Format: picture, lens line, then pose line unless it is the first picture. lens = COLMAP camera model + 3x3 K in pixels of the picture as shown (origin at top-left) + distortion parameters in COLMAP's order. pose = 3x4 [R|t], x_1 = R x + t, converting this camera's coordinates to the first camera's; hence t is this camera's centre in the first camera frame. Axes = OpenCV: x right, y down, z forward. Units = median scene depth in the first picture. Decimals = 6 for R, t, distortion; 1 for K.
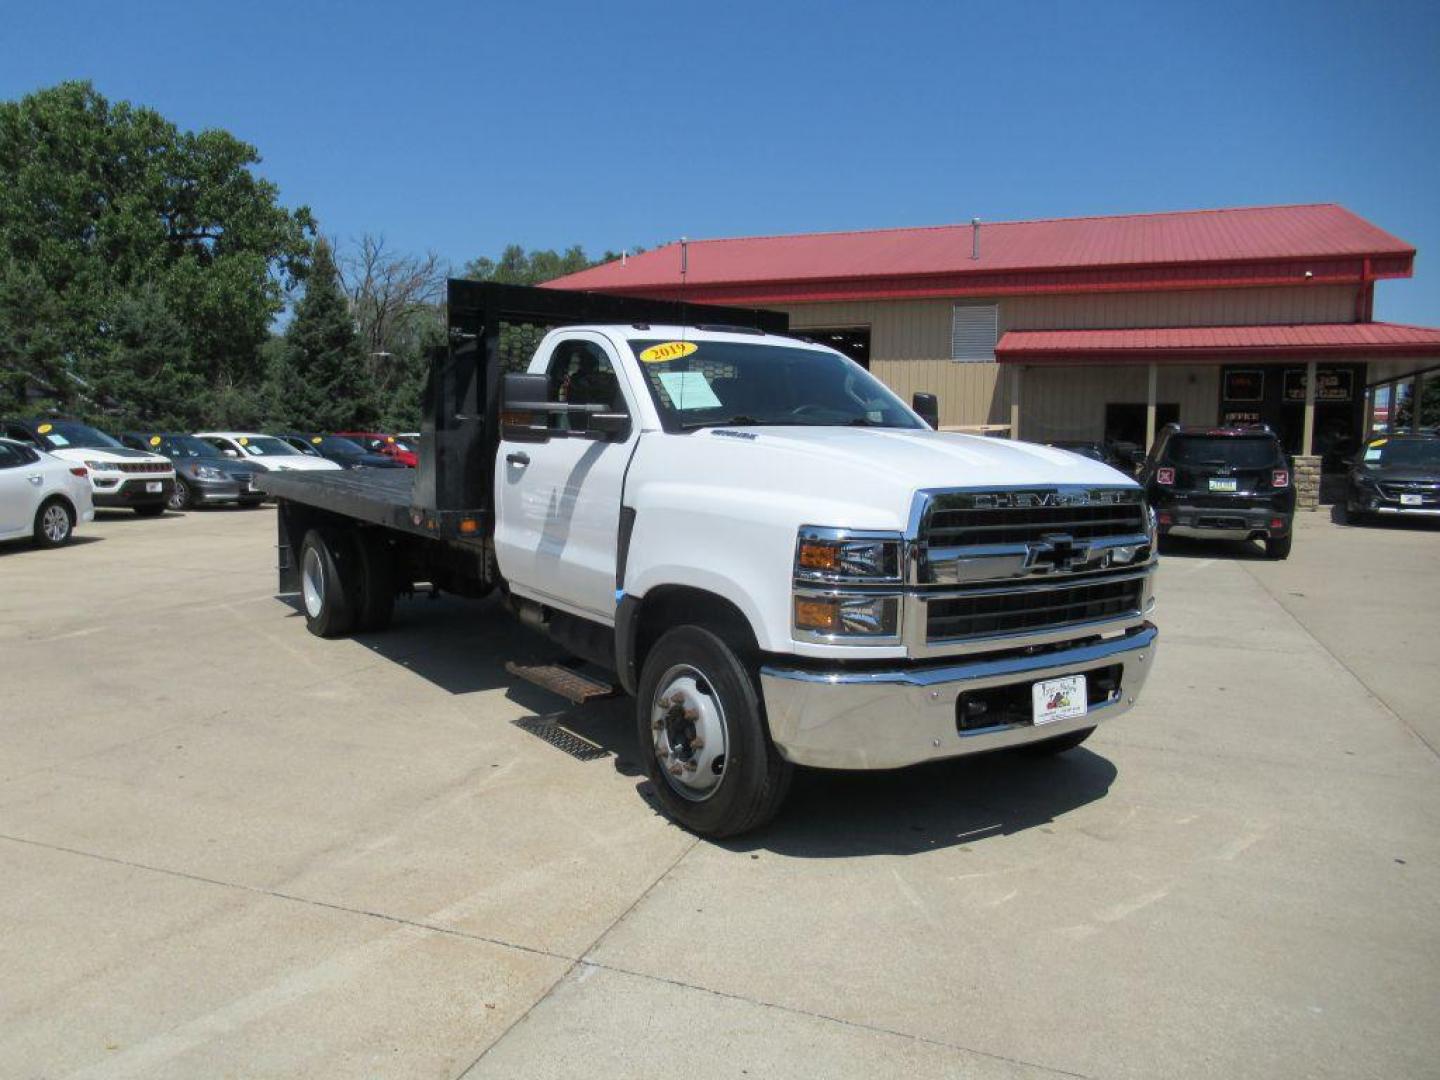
lens RADIAL K [[1124.7, 0, 720.0], [0, 1124.7, 540.0], [0, 0, 1]] dist [-0.024452, -0.006176]
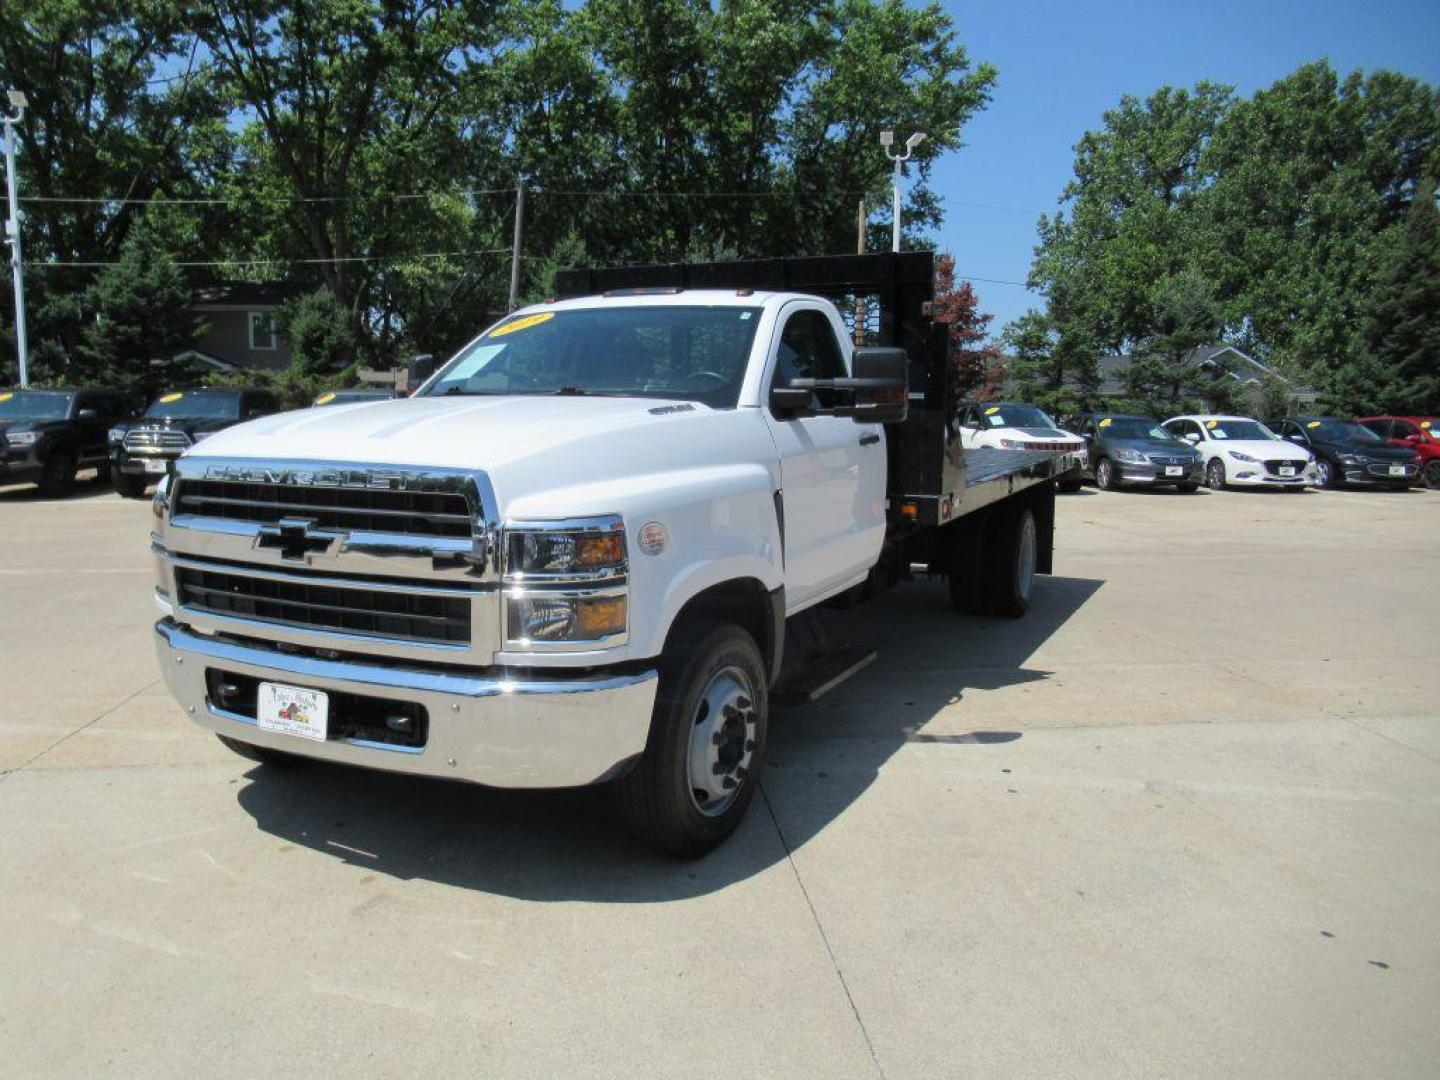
lens RADIAL K [[1118.1, 0, 703.7], [0, 1118.1, 541.8], [0, 0, 1]] dist [-0.035982, 0.063869]
pose [[0.435073, 0.099692, -0.894859, 0.294036], [-0.087409, 0.993834, 0.068220, -0.017591], [0.896142, 0.048538, 0.441104, 0.224016]]
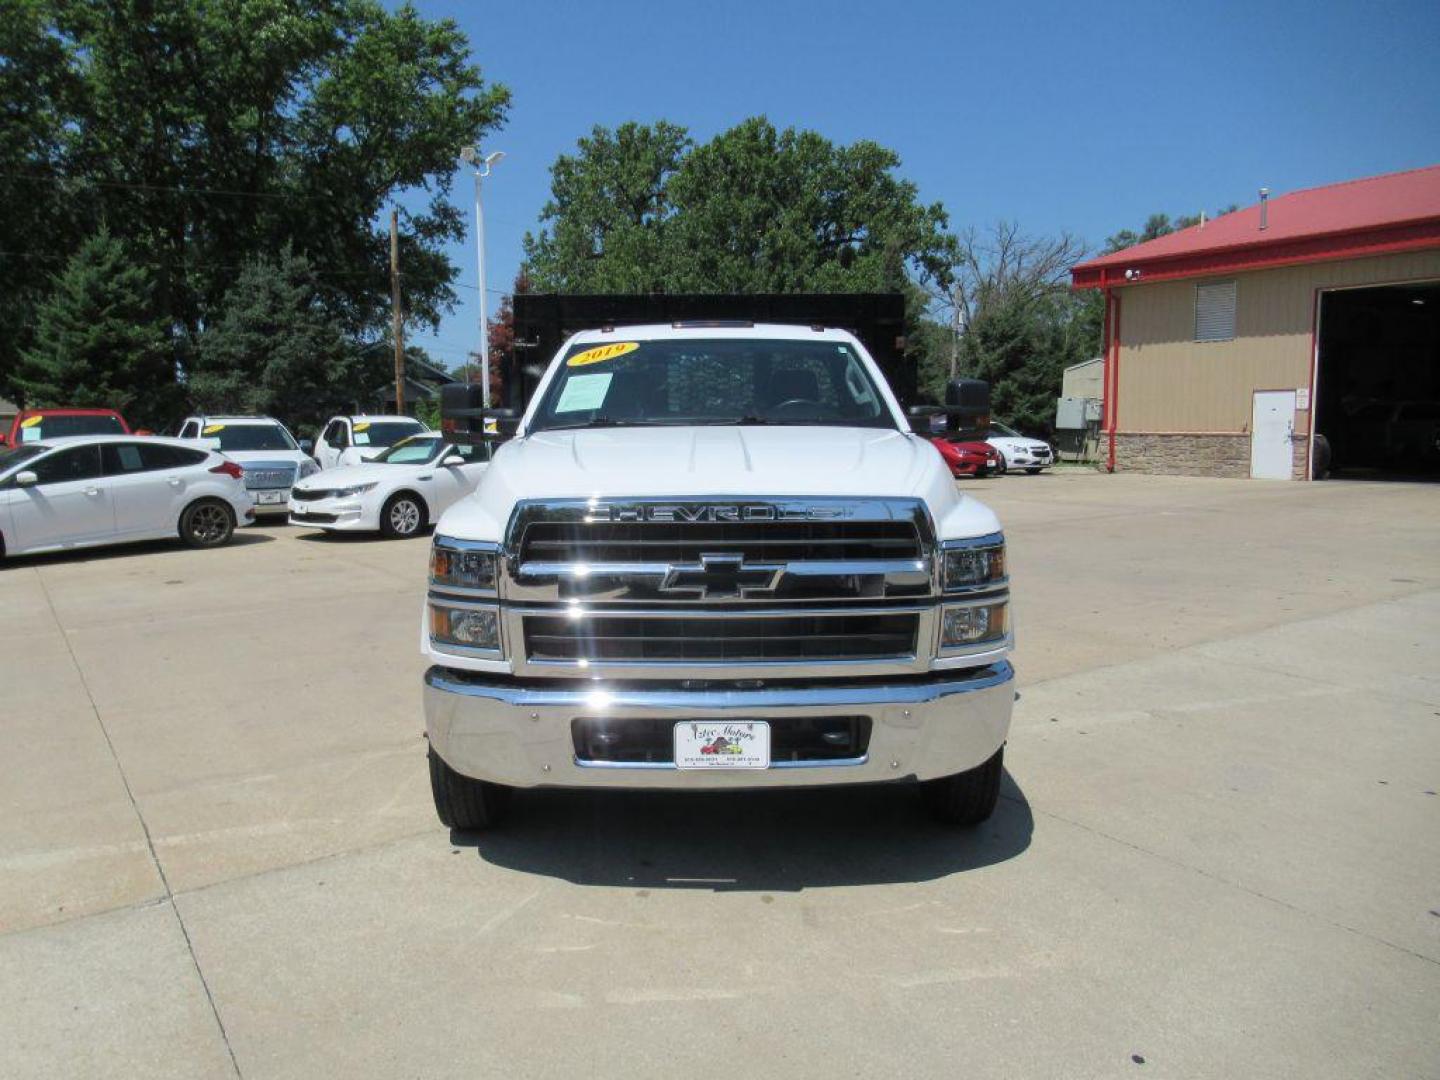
lens RADIAL K [[1123.2, 0, 715.3], [0, 1123.2, 529.8], [0, 0, 1]] dist [-0.011517, -0.000911]
pose [[0.812911, 0.038353, -0.581124, 0.197428], [-0.034454, 0.999249, 0.017752, -0.009598], [0.581368, 0.005592, 0.813622, 0.073148]]
